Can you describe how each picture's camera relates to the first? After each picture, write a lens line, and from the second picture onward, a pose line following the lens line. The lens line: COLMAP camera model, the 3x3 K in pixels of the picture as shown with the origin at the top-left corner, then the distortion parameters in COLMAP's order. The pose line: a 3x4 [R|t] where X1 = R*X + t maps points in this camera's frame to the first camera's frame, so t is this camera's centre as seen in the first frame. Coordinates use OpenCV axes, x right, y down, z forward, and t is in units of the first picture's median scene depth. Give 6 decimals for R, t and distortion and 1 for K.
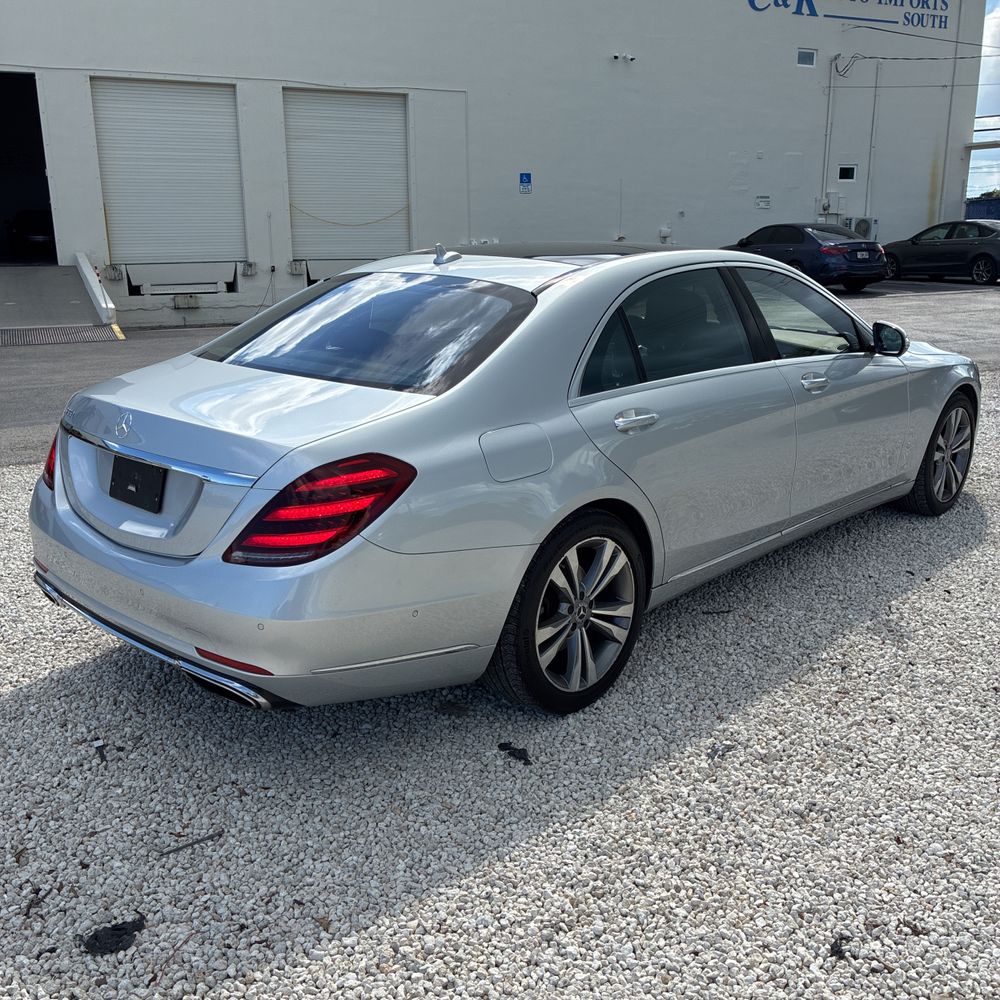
lens RADIAL K [[1010.5, 0, 500.0], [0, 1010.5, 500.0], [0, 0, 1]] dist [0.027221, -0.010164]
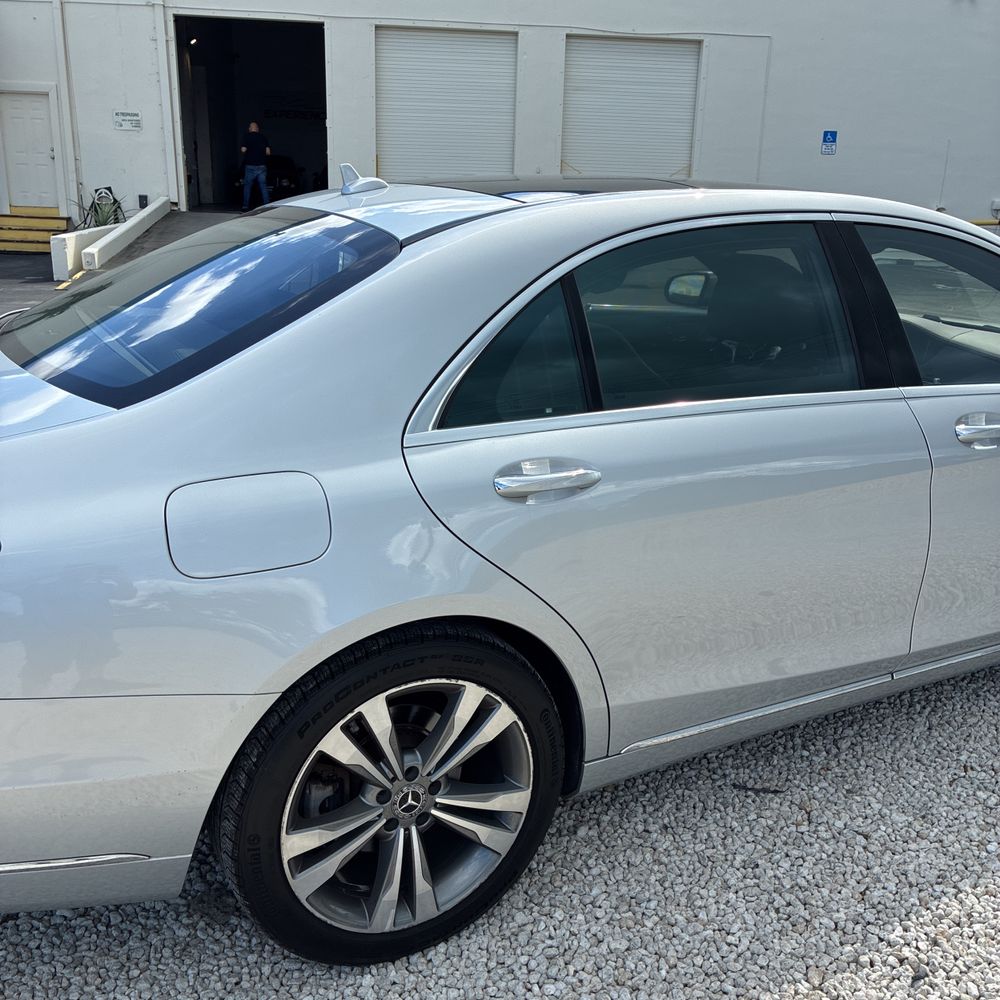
lens RADIAL K [[1010.5, 0, 500.0], [0, 1010.5, 500.0], [0, 0, 1]] dist [0.027221, -0.010164]
pose [[0.951869, 0.118267, -0.282770, 0.253387], [-0.109577, 0.992894, 0.046413, -0.085373], [0.286250, -0.013194, 0.958064, 0.428369]]
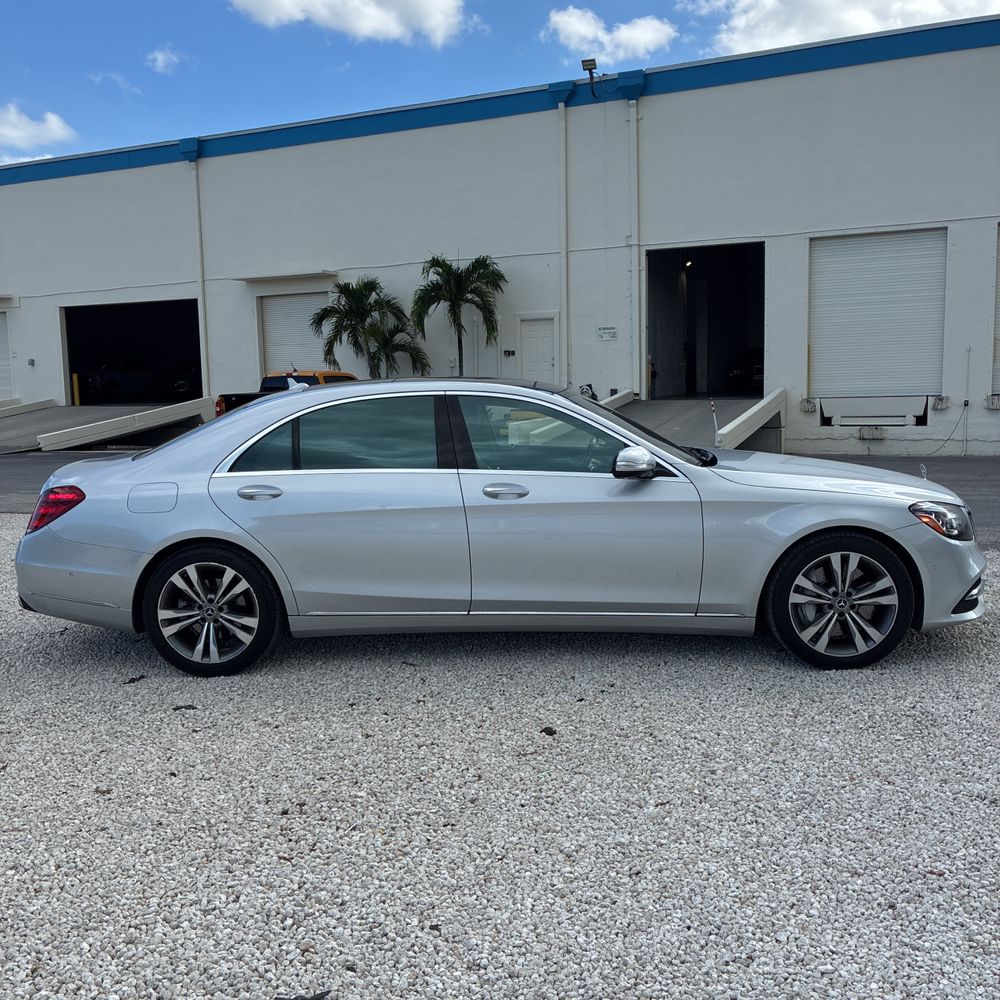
lens RADIAL K [[1010.5, 0, 500.0], [0, 1010.5, 500.0], [0, 0, 1]] dist [0.027221, -0.010164]
pose [[0.644020, 0.081617, -0.760642, 1.406941], [-0.179859, 0.982576, -0.046852, -0.057812], [0.743565, 0.166982, 0.647478, 0.283384]]
